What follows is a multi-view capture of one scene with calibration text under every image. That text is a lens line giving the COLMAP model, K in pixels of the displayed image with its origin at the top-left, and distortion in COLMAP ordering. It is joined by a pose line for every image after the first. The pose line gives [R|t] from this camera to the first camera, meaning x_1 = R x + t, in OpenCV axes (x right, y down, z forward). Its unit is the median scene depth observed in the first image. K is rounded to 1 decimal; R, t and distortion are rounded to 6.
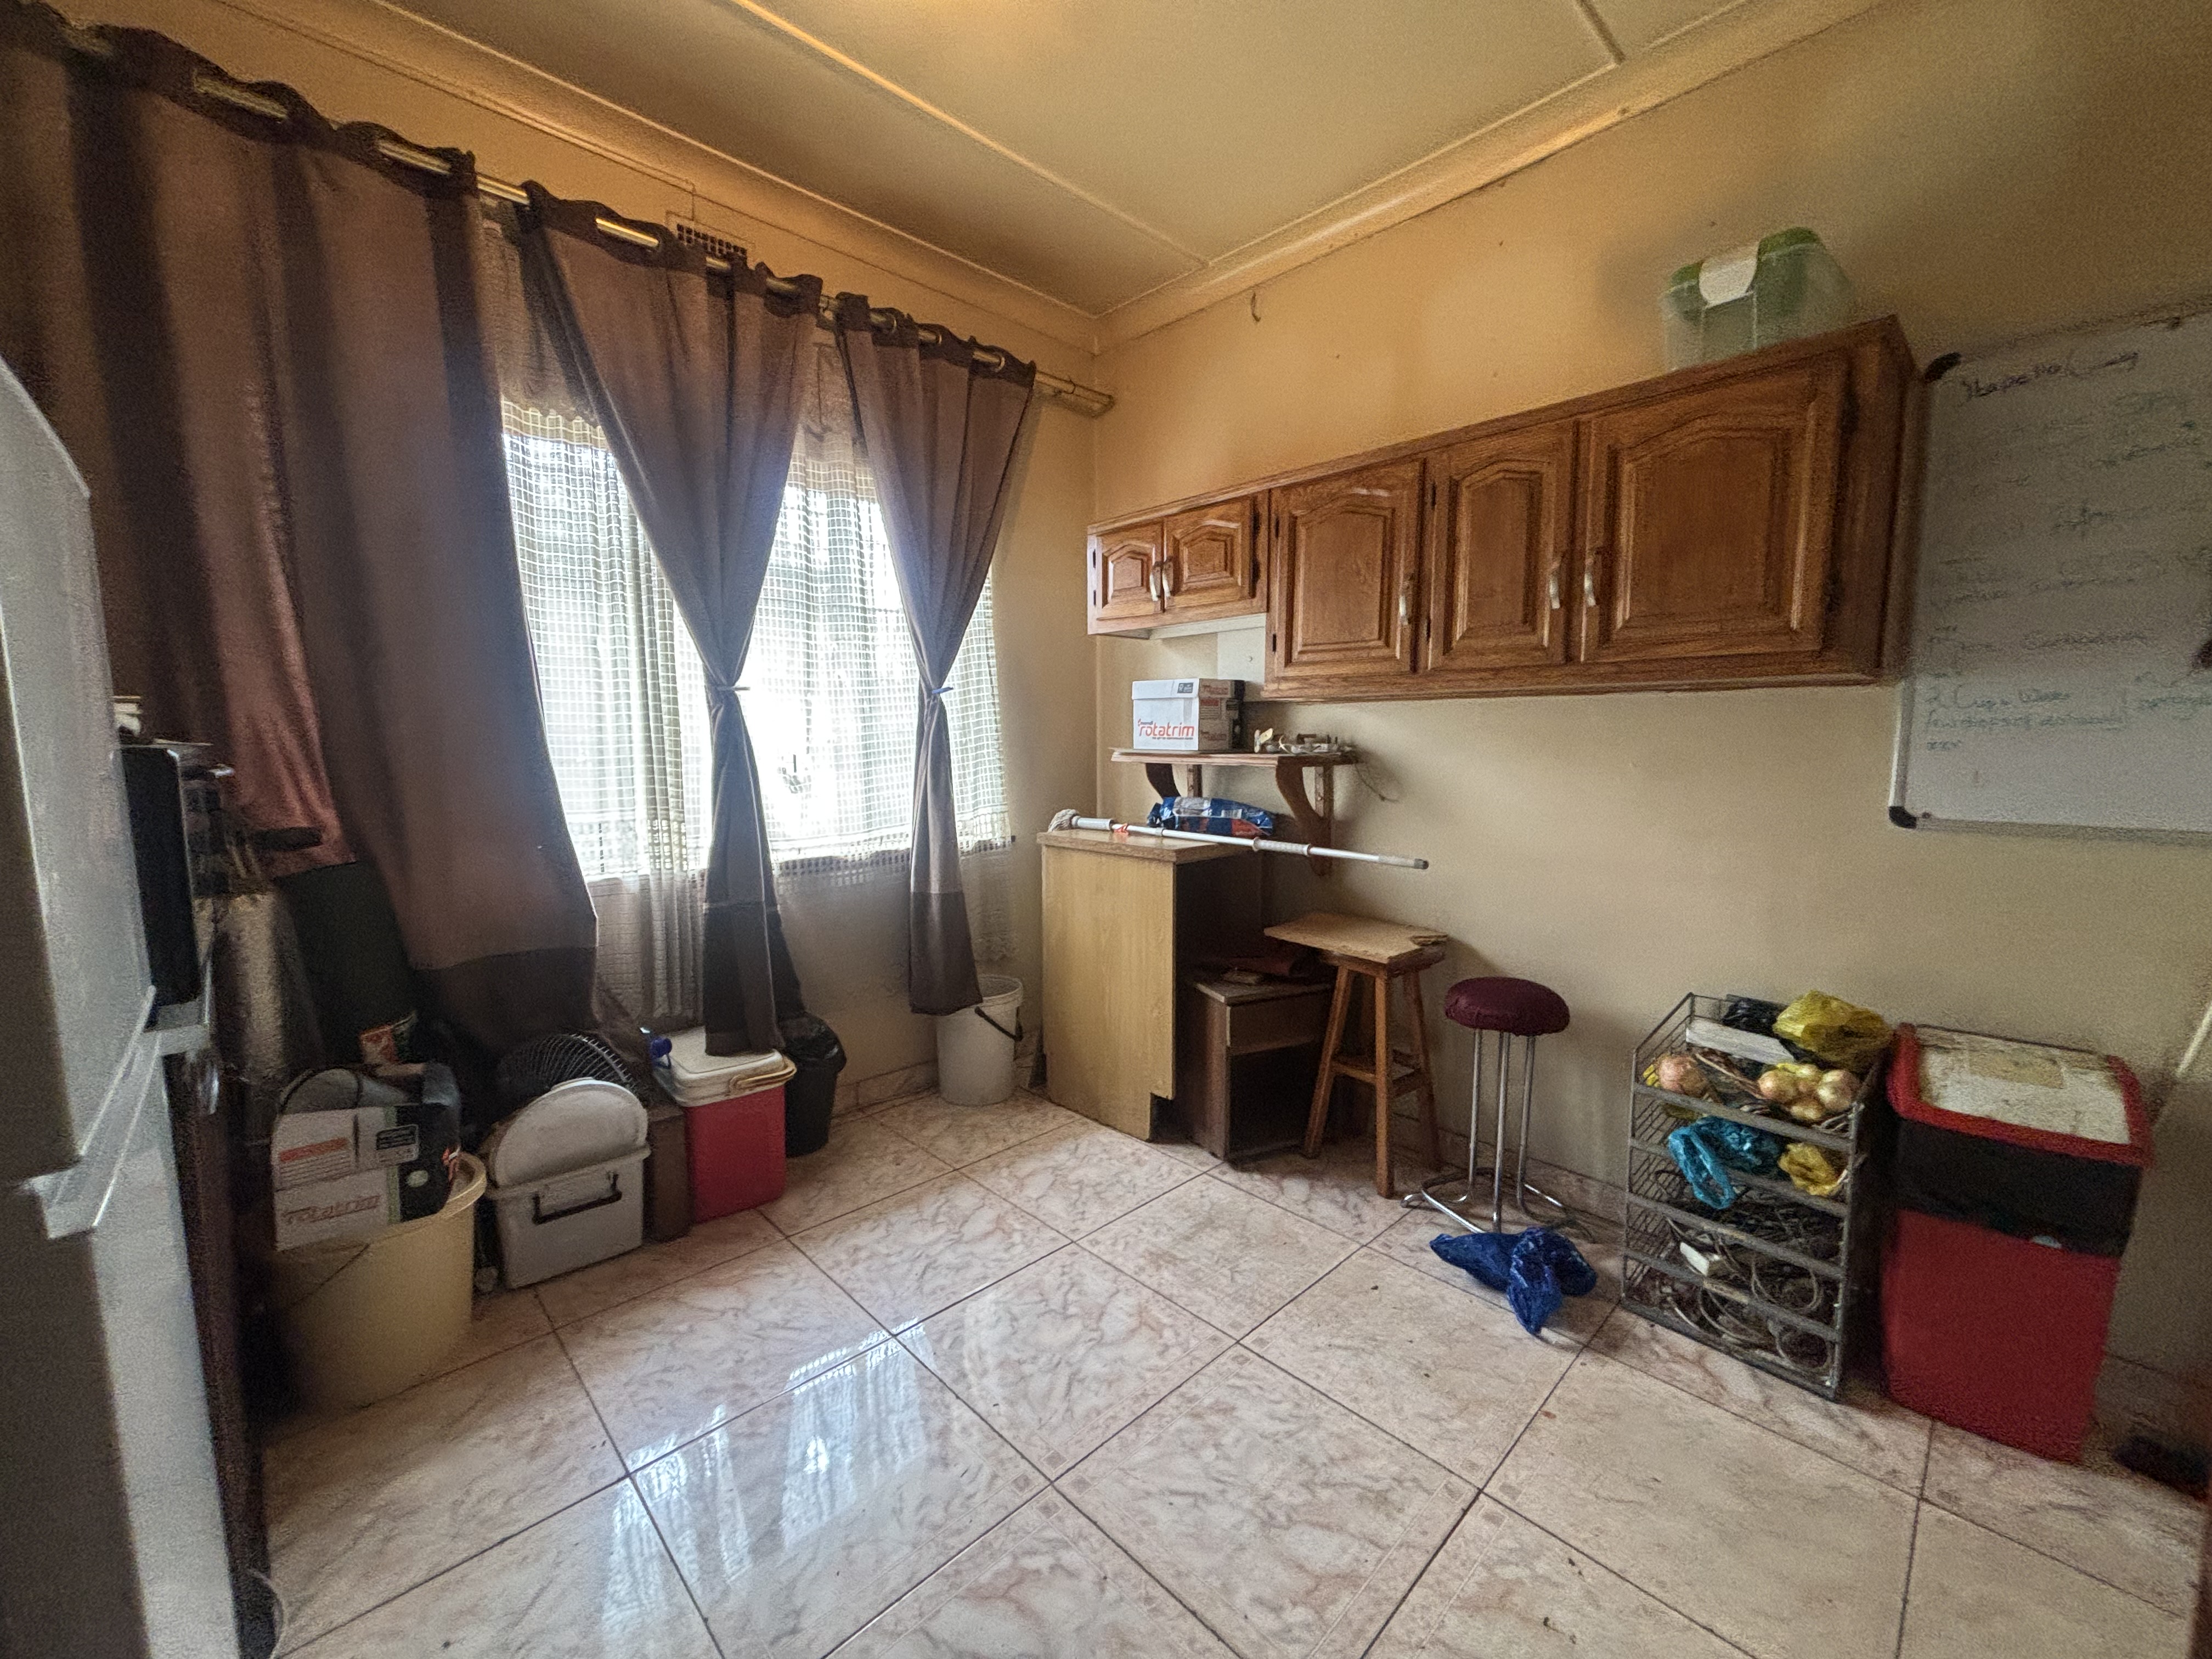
lens RADIAL K [[893.7, 0, 1104.3], [0, 893.7, 818.4], [0, 0, 1]] dist [0.000383, 0.000807]
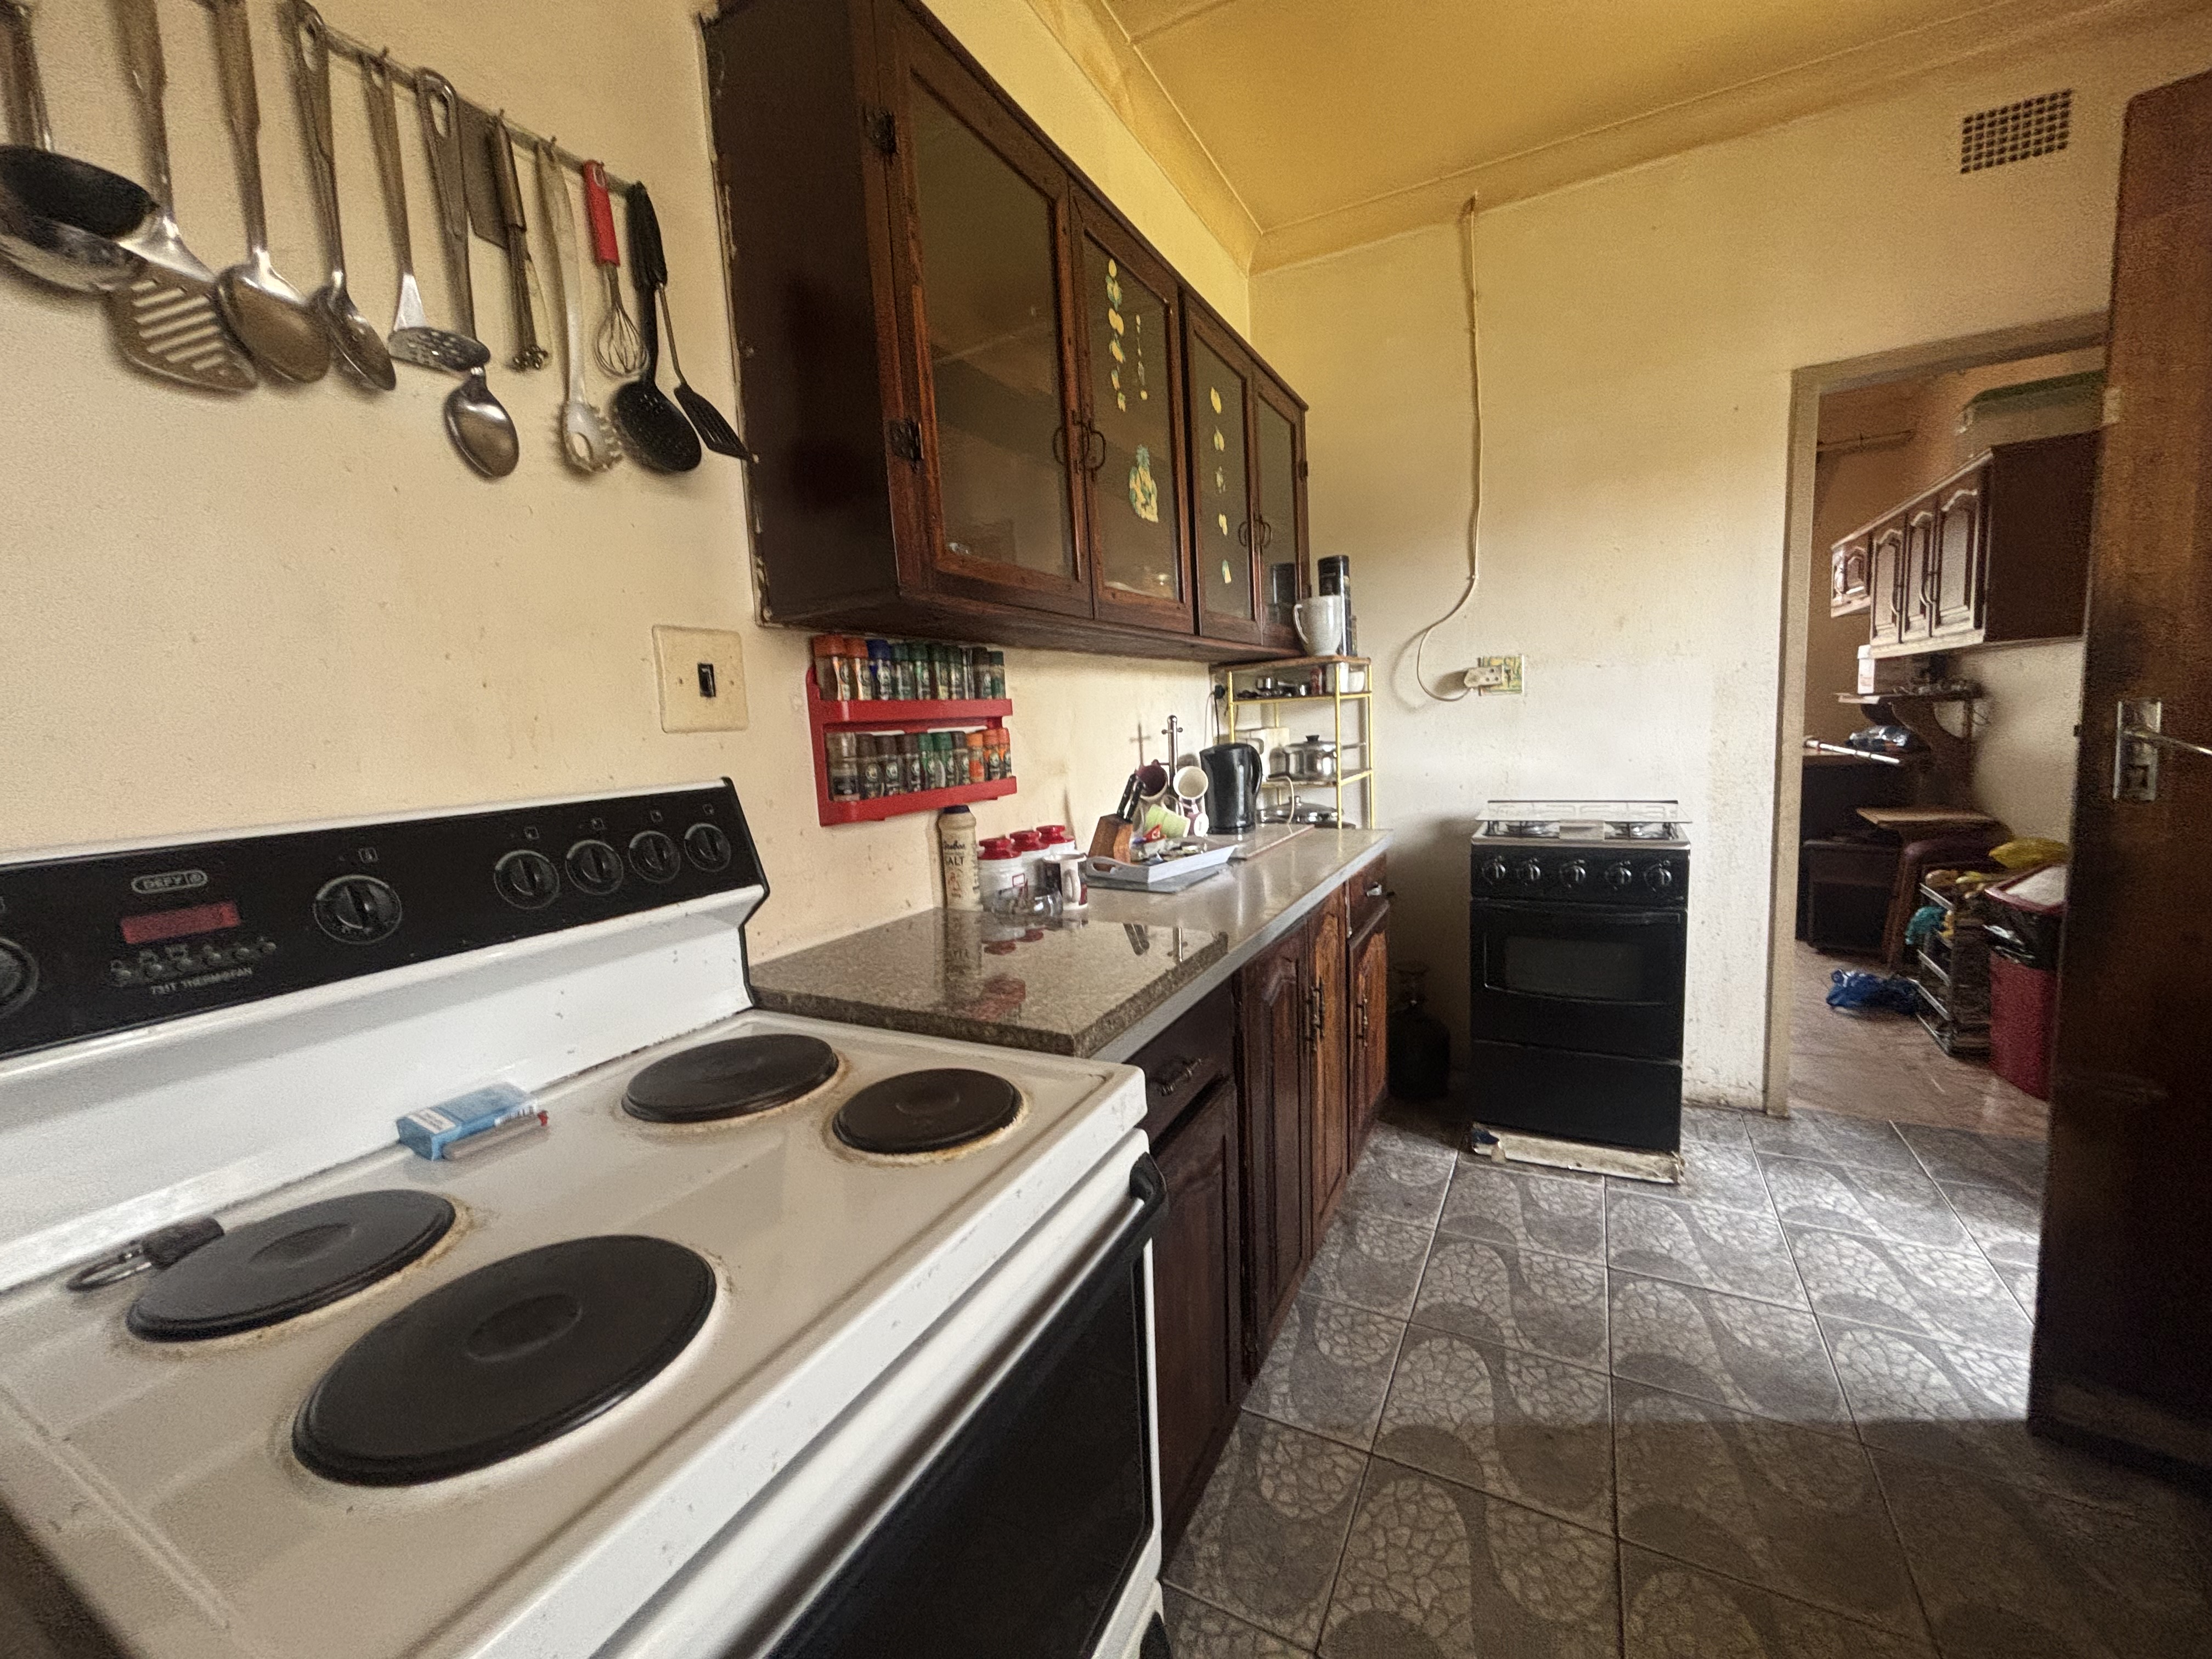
lens RADIAL K [[893.7, 0, 1104.3], [0, 893.7, 818.4], [0, 0, 1]] dist [0.000383, 0.000807]
pose [[0.327346, 0.094781, -0.940139, 1.438656], [-0.050110, 0.995298, 0.082894, 0.092860], [0.943575, 0.019976, 0.330556, -0.892745]]
